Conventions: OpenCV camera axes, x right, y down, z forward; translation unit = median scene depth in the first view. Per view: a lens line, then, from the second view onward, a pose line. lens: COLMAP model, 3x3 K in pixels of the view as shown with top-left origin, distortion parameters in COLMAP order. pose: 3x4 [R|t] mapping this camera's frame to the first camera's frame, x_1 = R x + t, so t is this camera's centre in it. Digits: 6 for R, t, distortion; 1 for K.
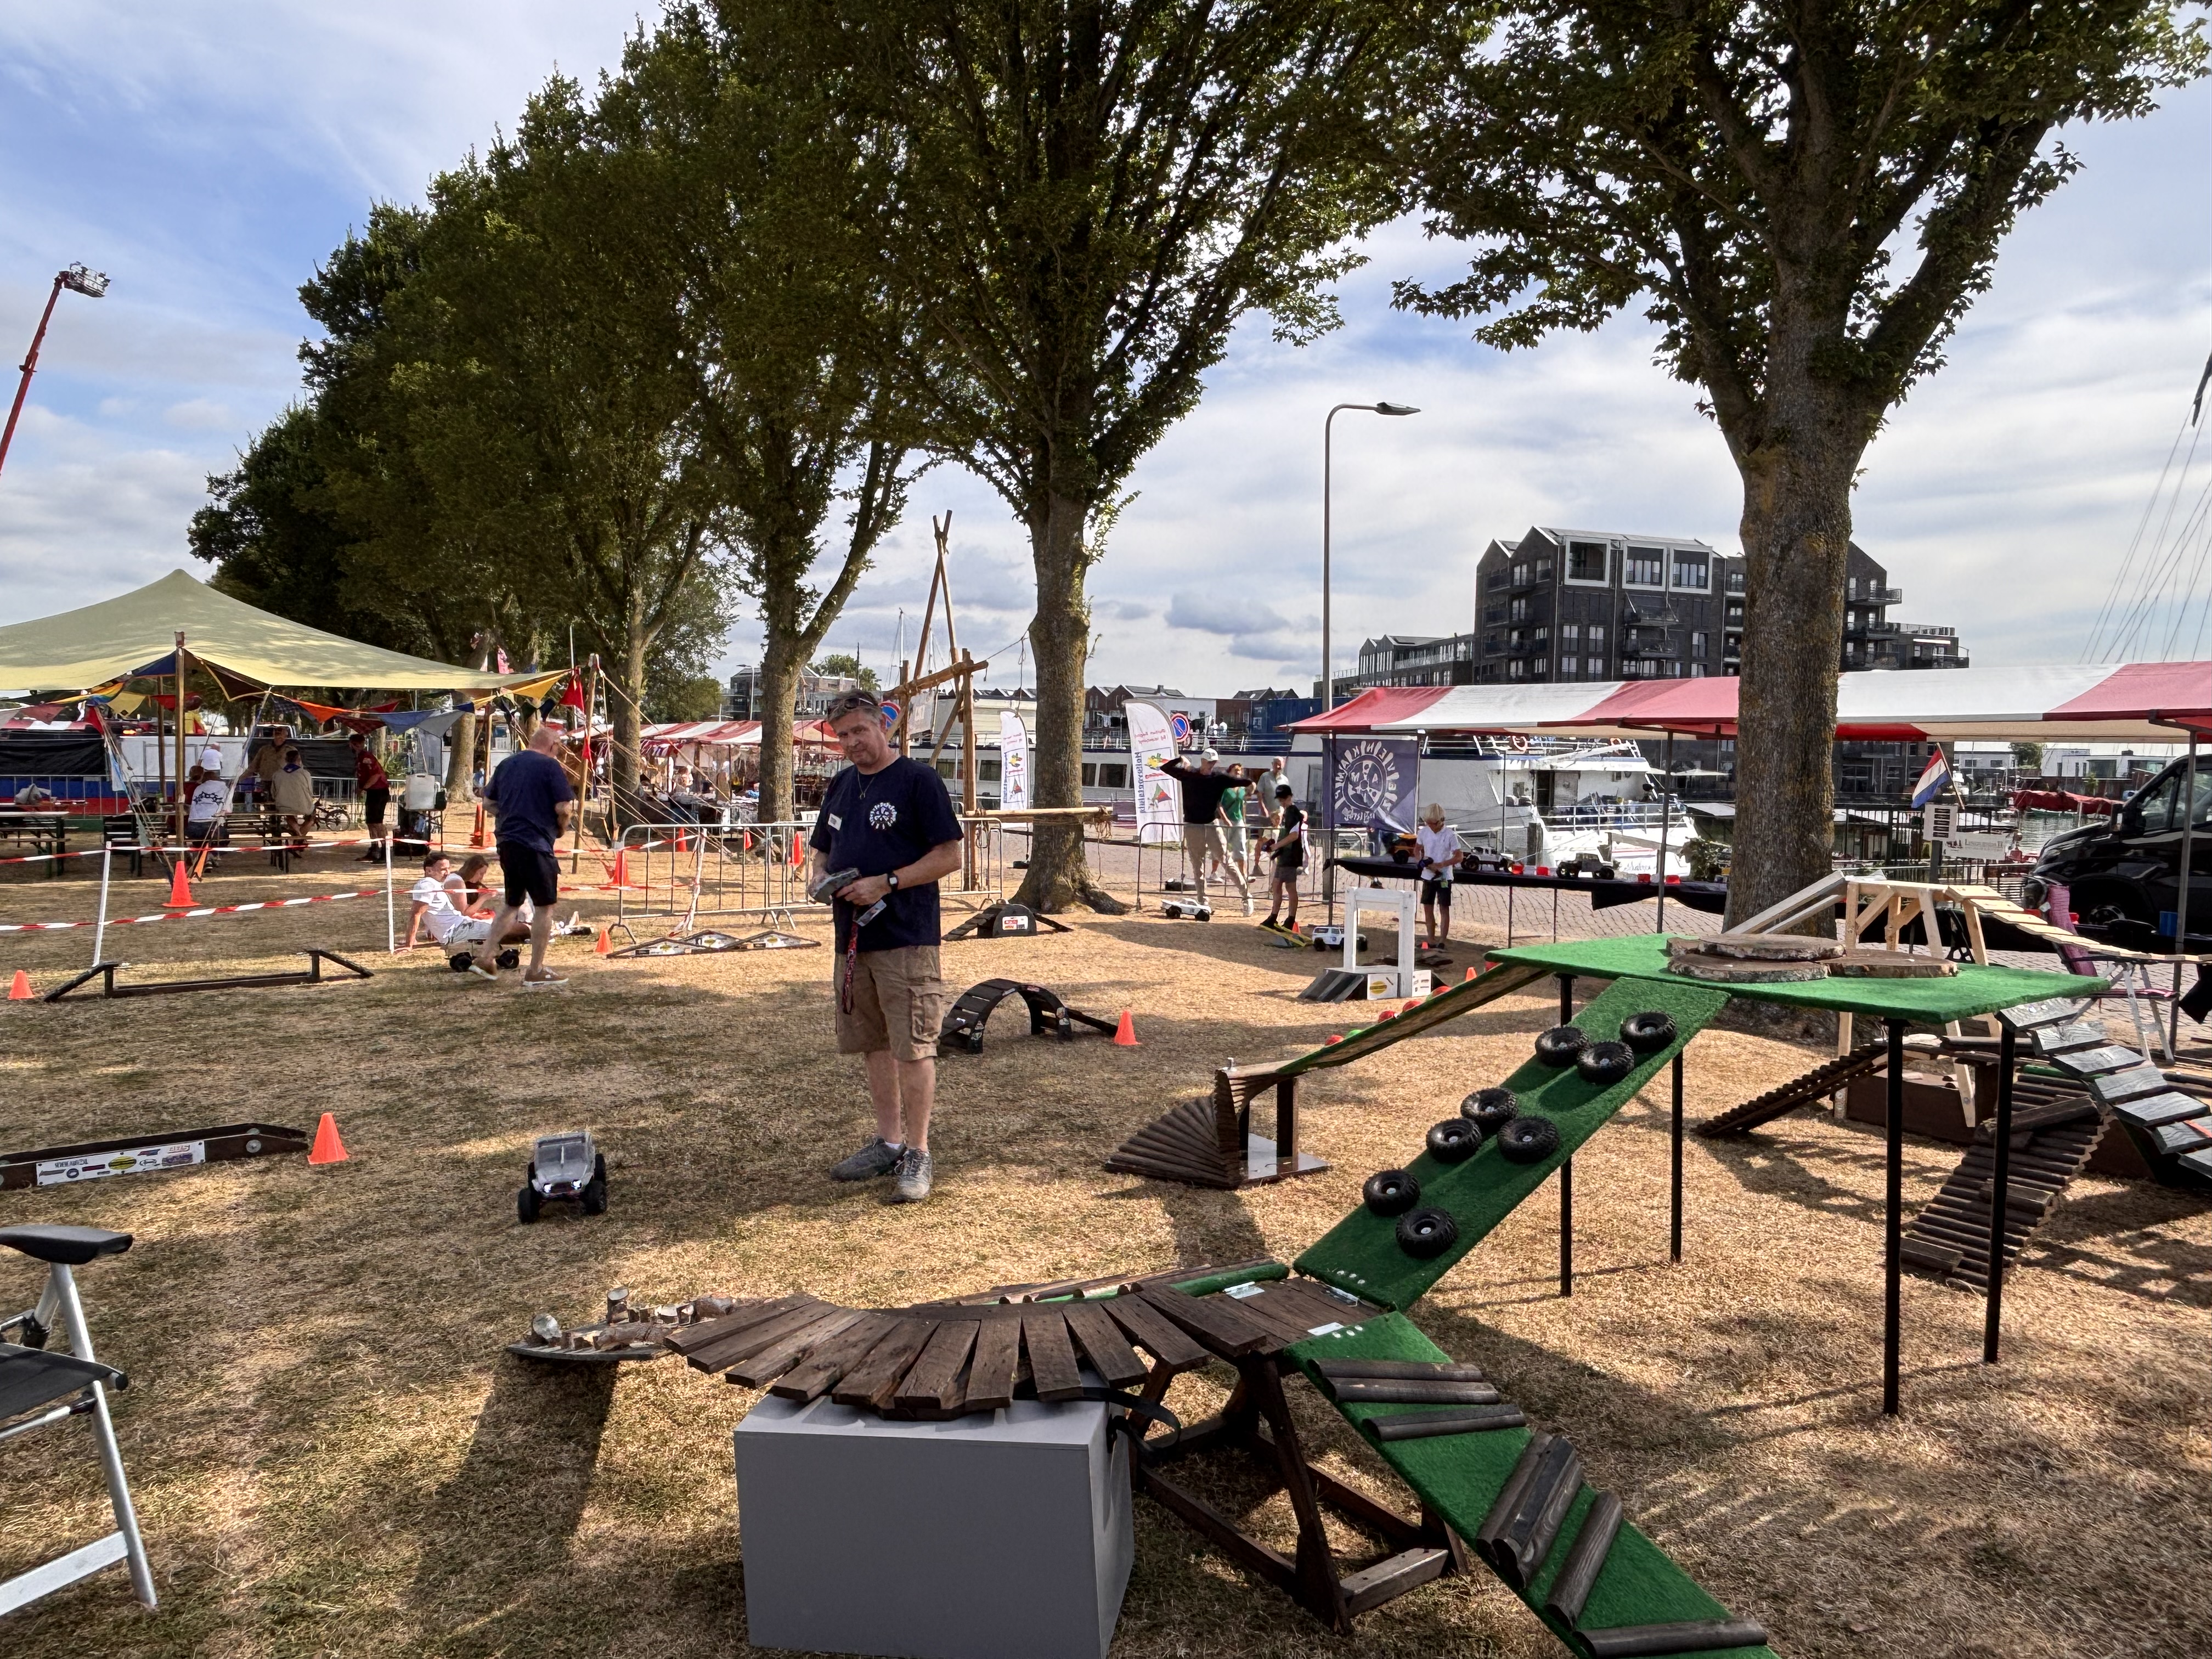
lens RADIAL K [[1416.9, 0, 1106.0], [0, 1416.9, 829.5], [0, 0, 1]] dist [0.006523, -0.028456]
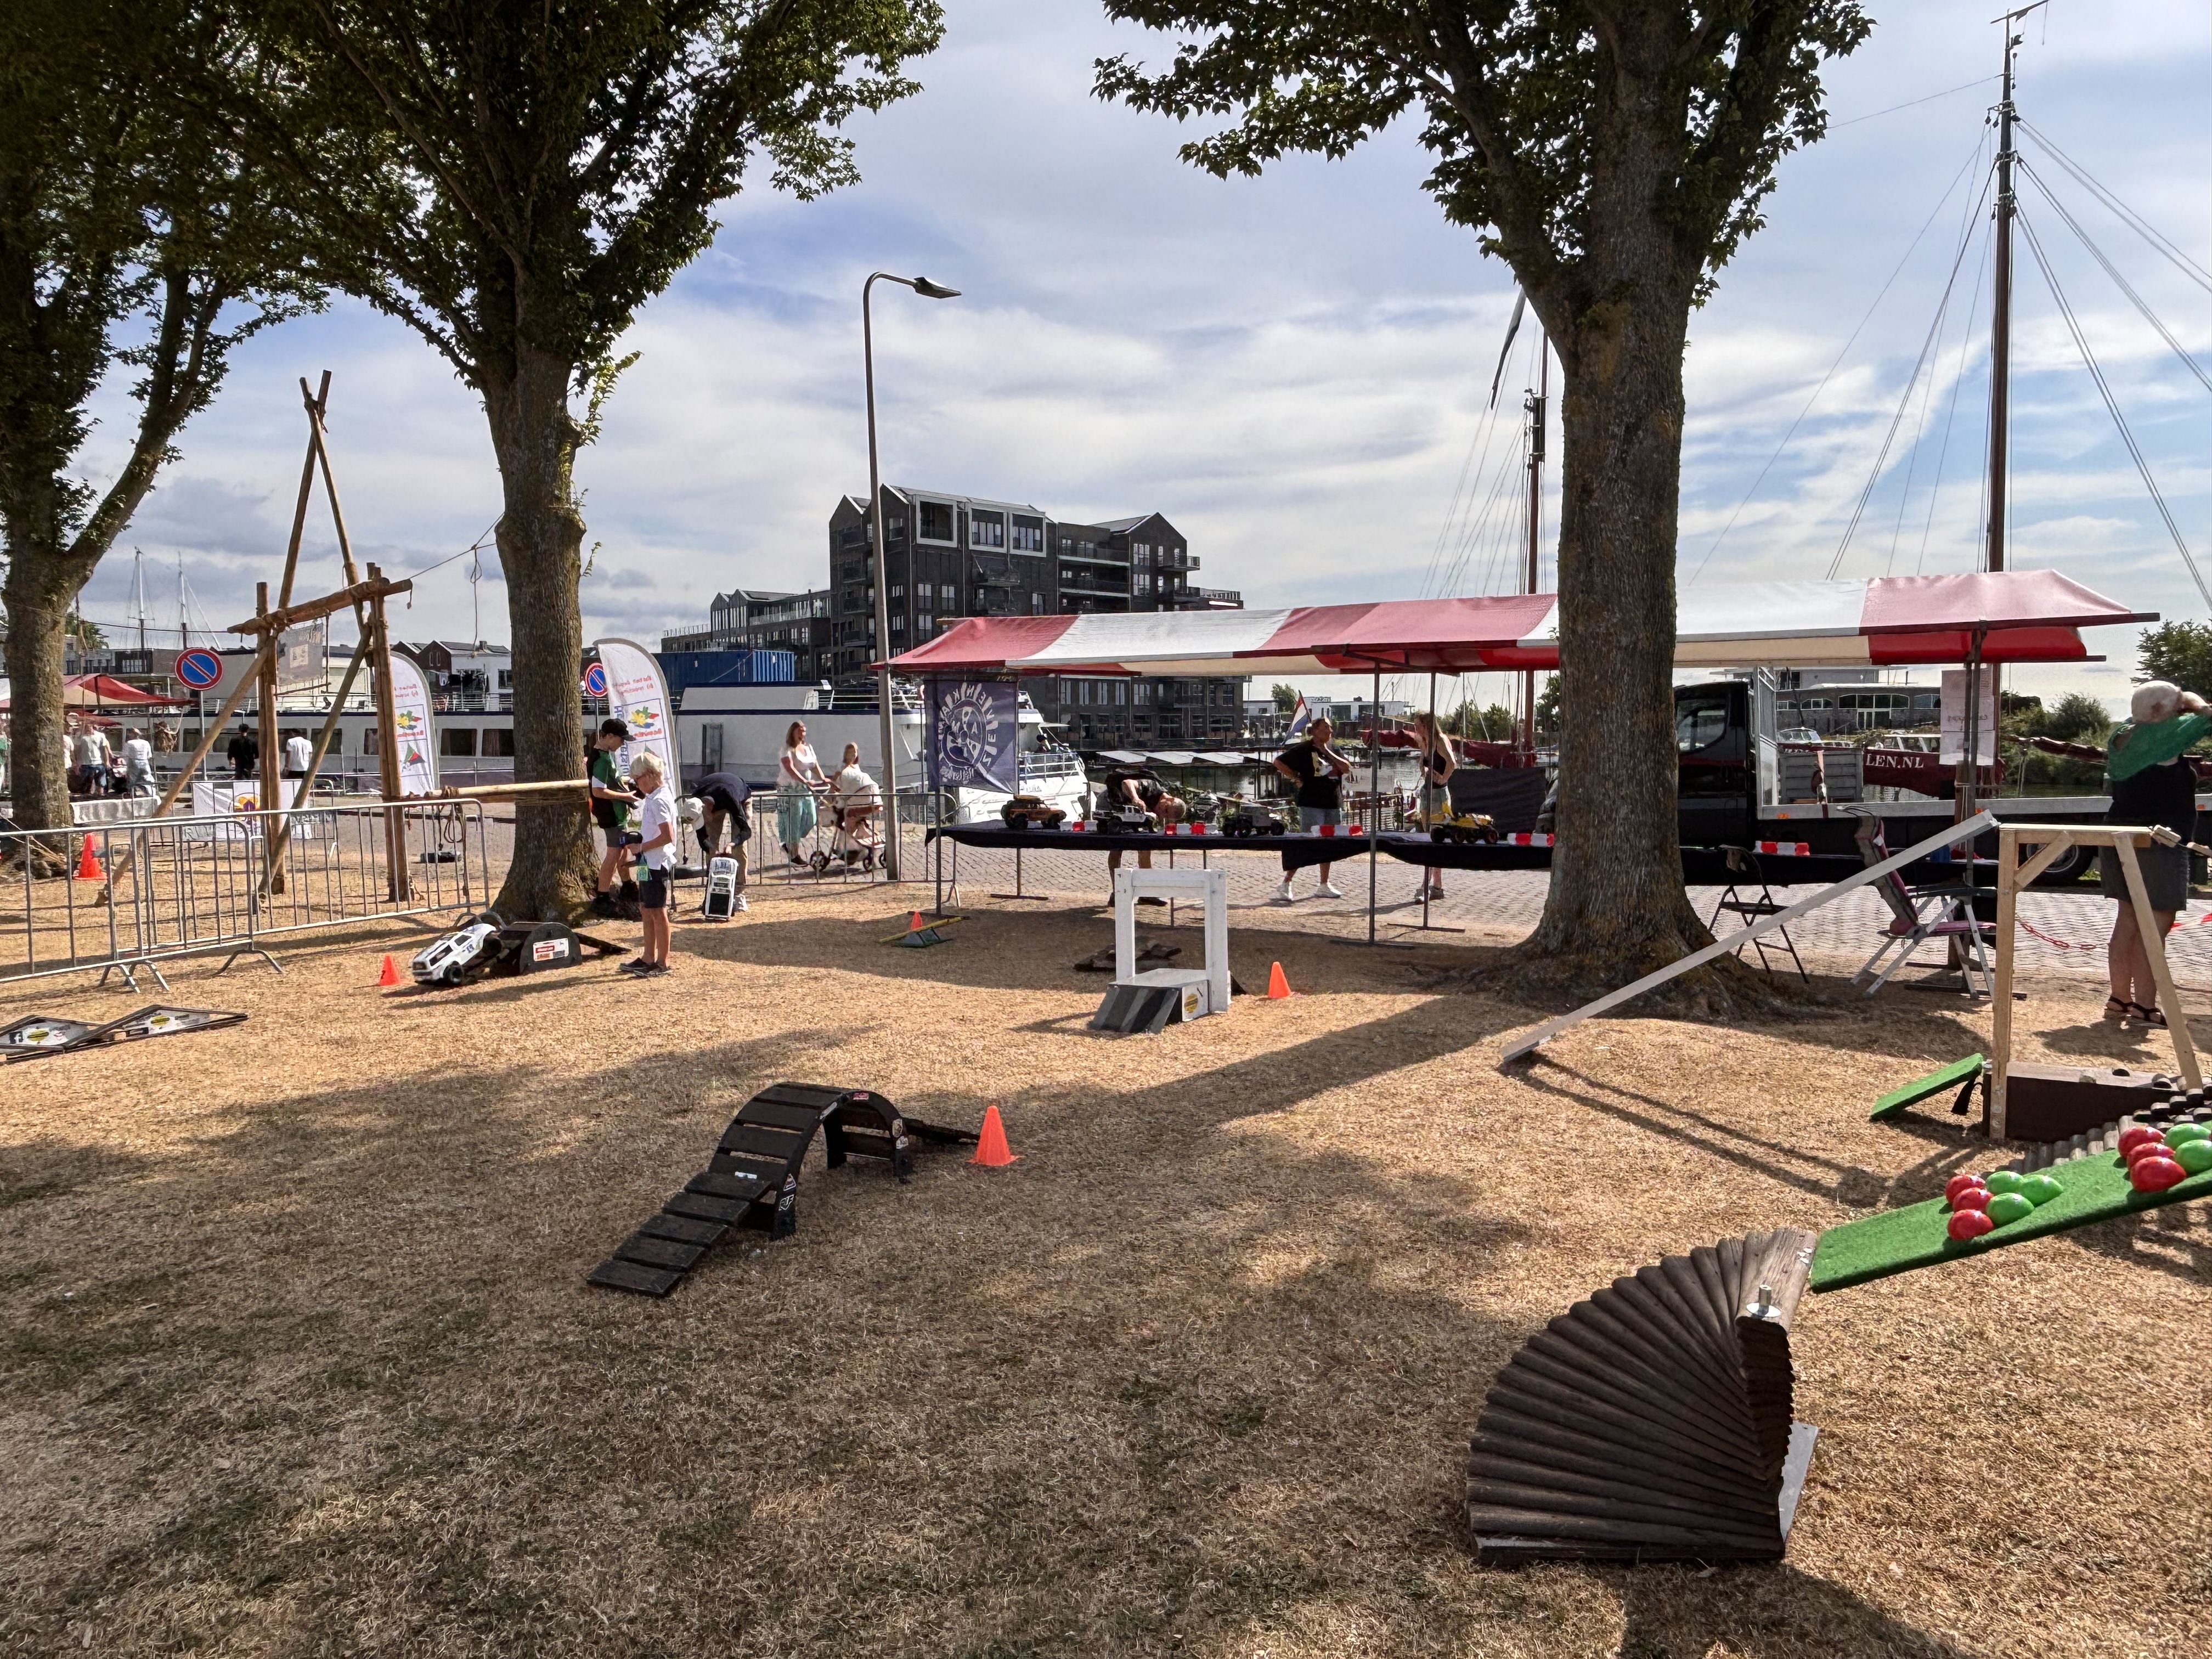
lens RADIAL K [[1416.9, 0, 1106.0], [0, 1416.9, 829.5], [0, 0, 1]] dist [0.006523, -0.028456]
pose [[0.898567, -0.056188, 0.435225, -0.111340], [0.043828, 0.998301, 0.038393, -0.005671], [-0.436643, -0.015424, 0.899503, 0.250438]]
